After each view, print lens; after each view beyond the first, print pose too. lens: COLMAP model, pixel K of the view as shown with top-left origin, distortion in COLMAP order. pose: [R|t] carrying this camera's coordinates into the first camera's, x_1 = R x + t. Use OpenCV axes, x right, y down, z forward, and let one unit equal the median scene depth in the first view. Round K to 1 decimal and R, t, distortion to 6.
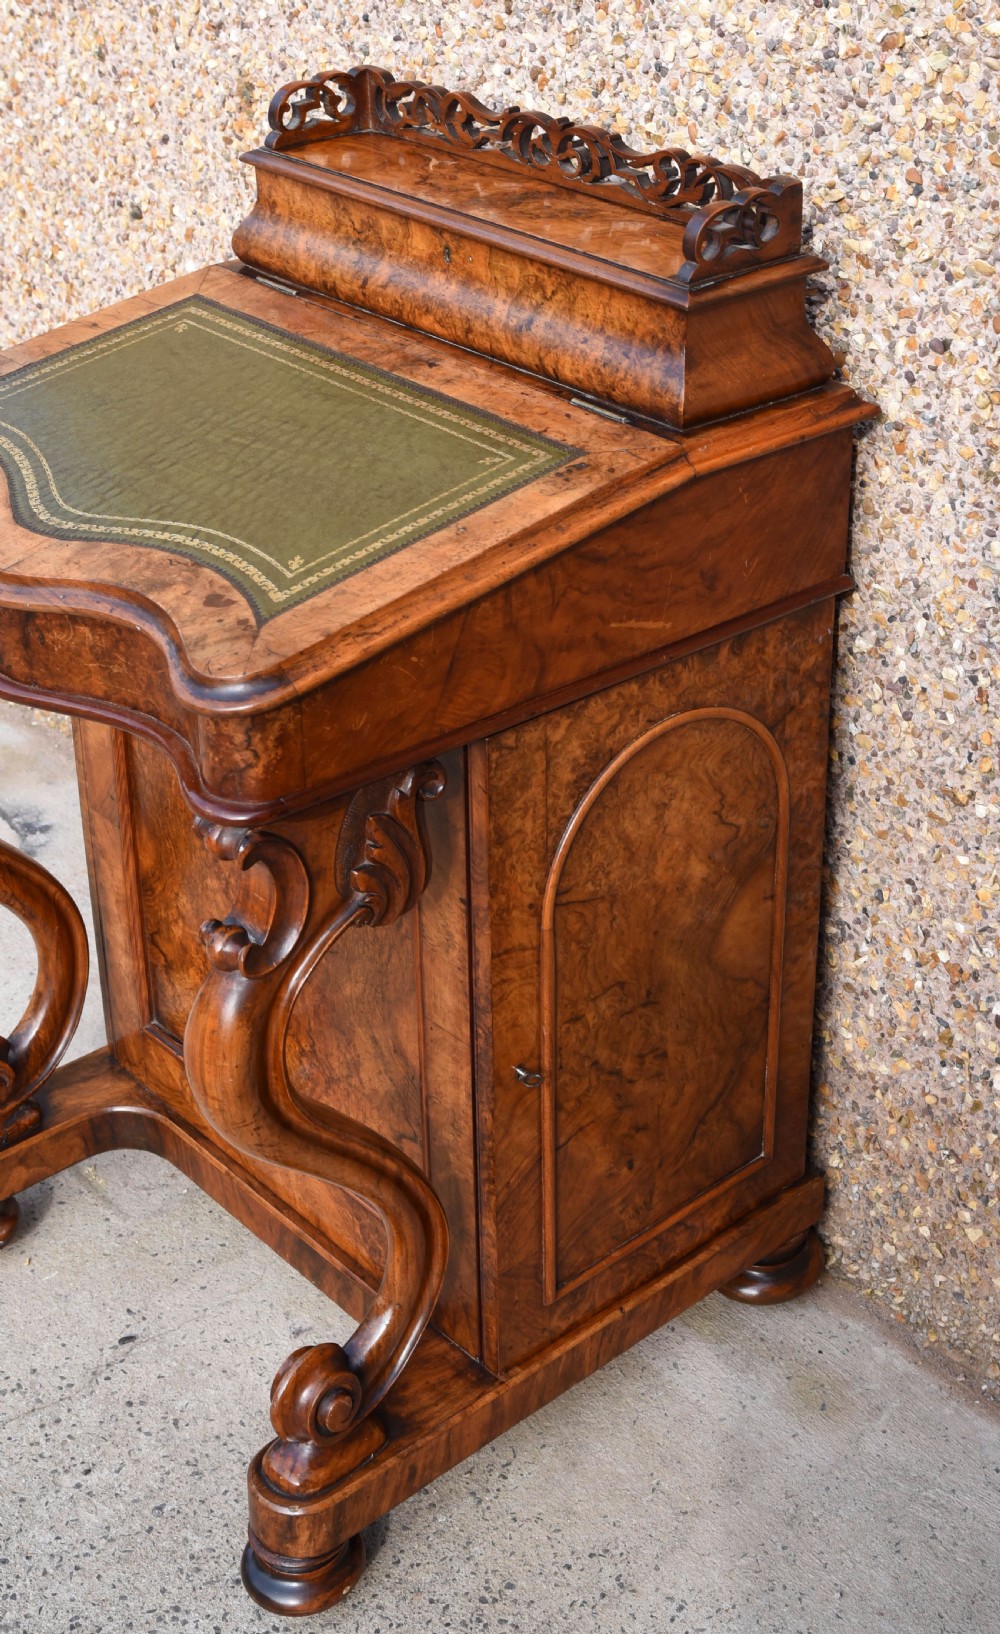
lens RADIAL K [[2215.2, 0, 708.4], [0, 2215.2, 625.2], [0, 0, 1]] dist [-0.035590, 0.080338]
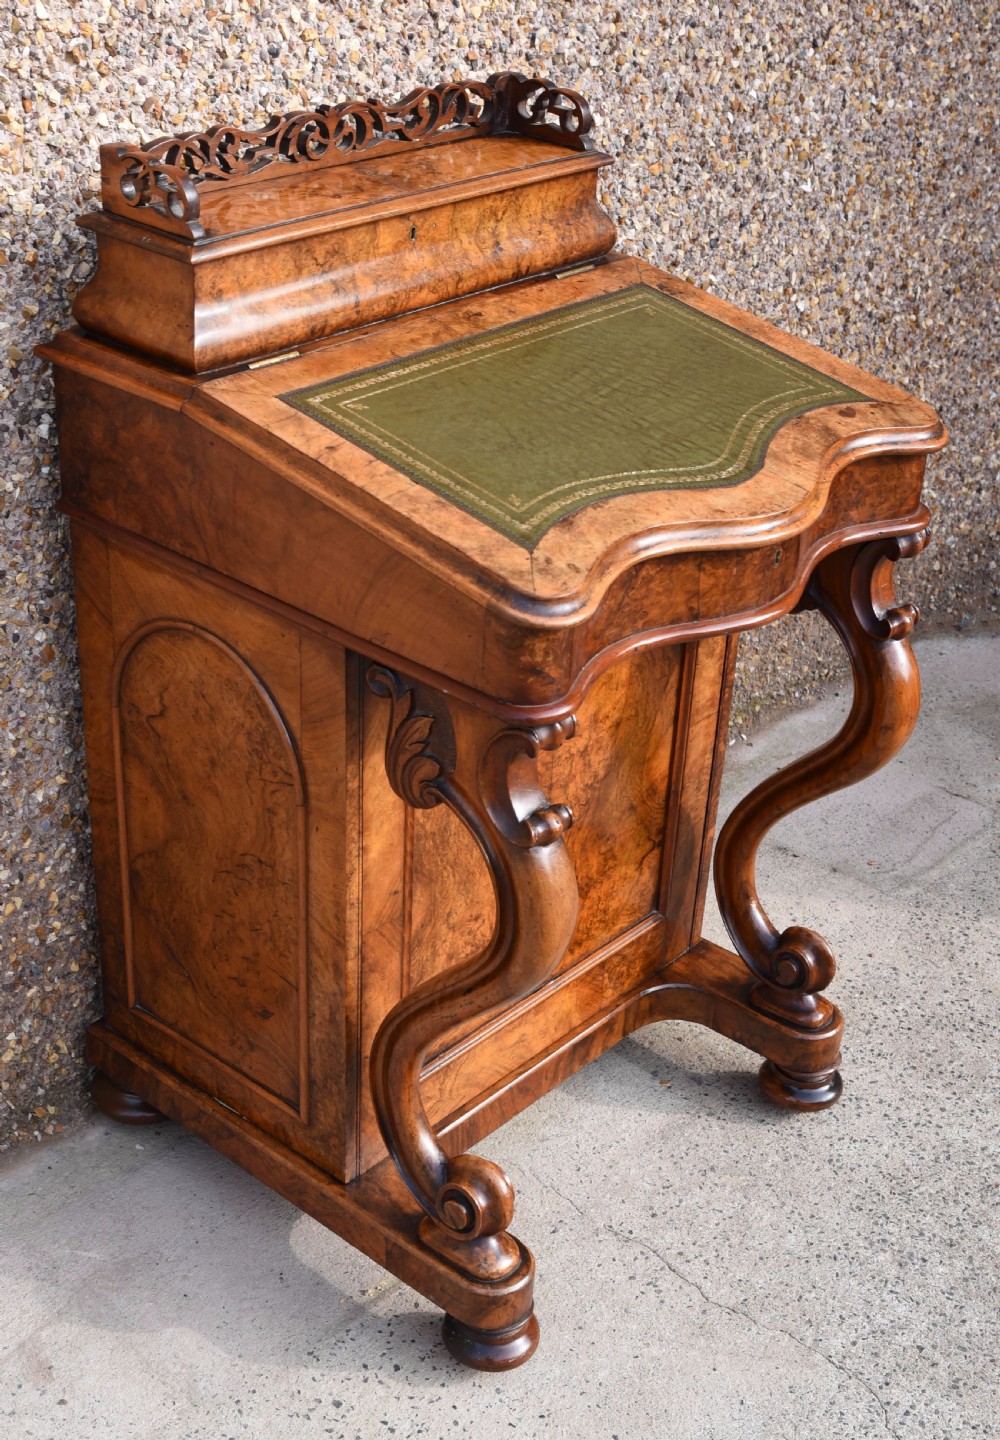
lens RADIAL K [[1959.8, 0, 456.2], [0, 1959.8, 837.4], [0, 0, 1]] dist [-0.035104, 0.163417]
pose [[-0.051851, -0.552819, 0.831687, -1.151242], [0.395550, 0.753327, 0.525394, -0.461691], [-0.916980, 0.356215, 0.179607, 0.916970]]
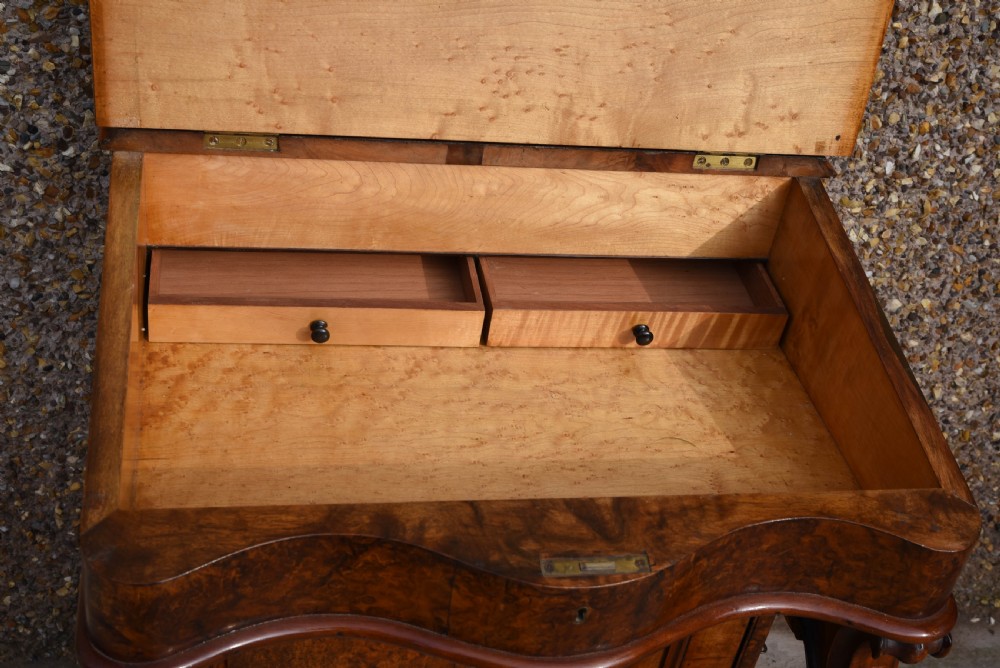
lens RADIAL K [[1243.9, 0, 500.0], [0, 1243.9, 334.0], [0, 0, 1]] dist [0.004124, 0.204531]
pose [[0.562487, -0.449236, 0.694115, -0.577815], [0.234075, 0.891691, 0.387422, -0.275450], [-0.792980, -0.055445, 0.606720, 0.651433]]
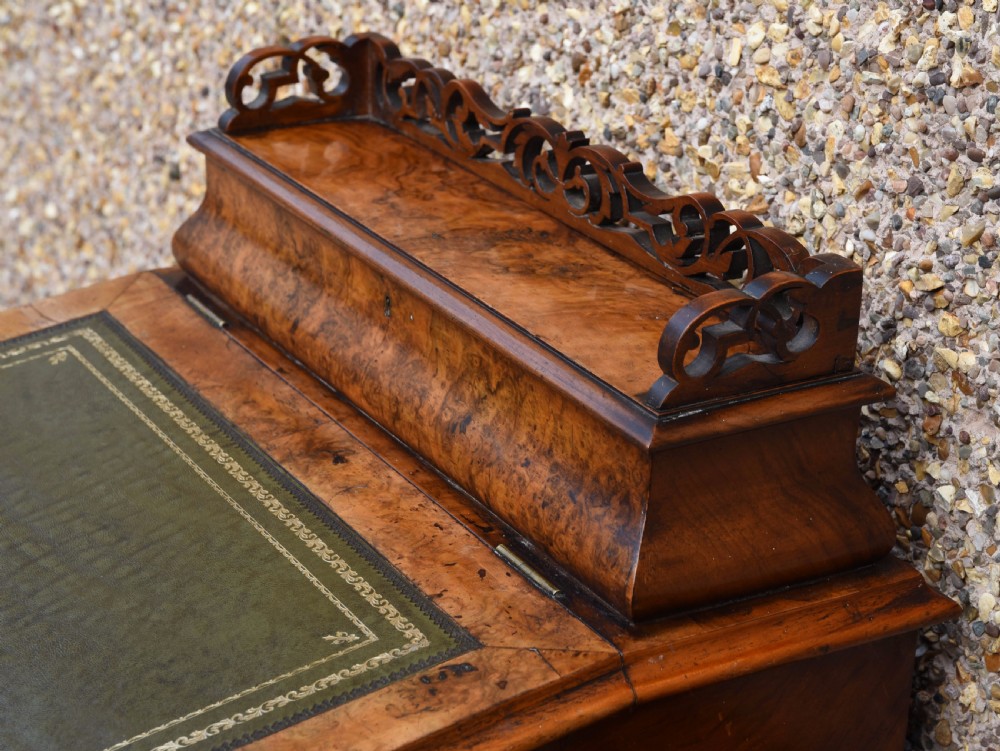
lens RADIAL K [[2122.2, 0, 600.2], [0, 2122.2, 353.3], [0, 0, 1]] dist [0.094942, 0.620233]
pose [[0.976162, 0.105515, -0.189670, 0.083623], [-0.121167, 0.989953, -0.072881, -0.111225], [0.180074, 0.094125, 0.979139, 0.338177]]
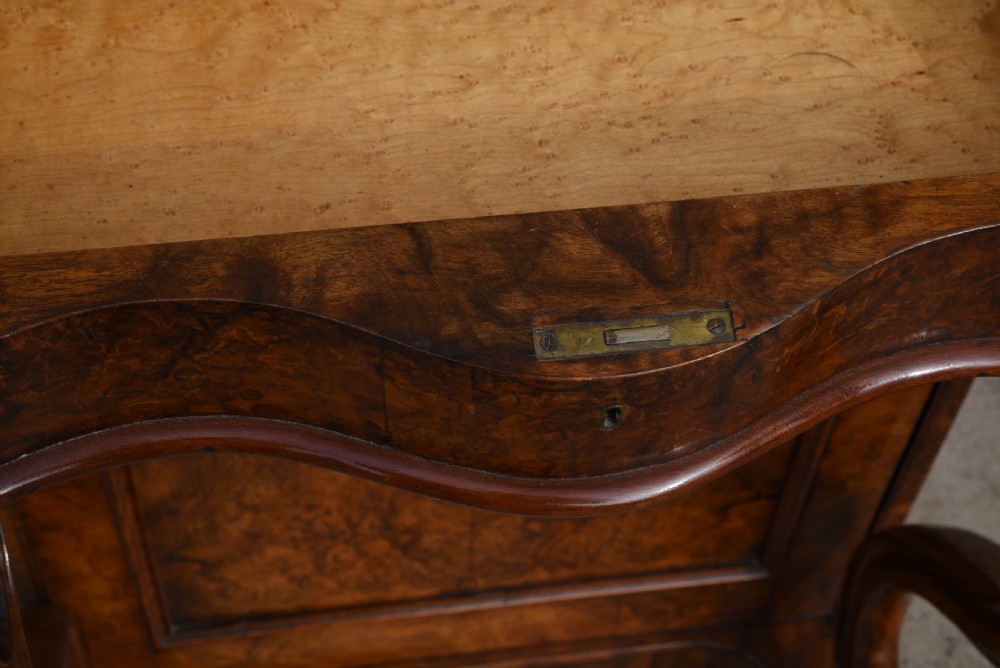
lens RADIAL K [[1715.4, 0, 500.0], [0, 1715.4, 334.0], [0, 0, 1]] dist [0.066239, 0.349254]
pose [[0.596690, -0.654274, 0.464635, -0.460491], [0.321337, 0.725367, 0.608757, -0.237653], [-0.735325, -0.213935, 0.643062, 0.689863]]
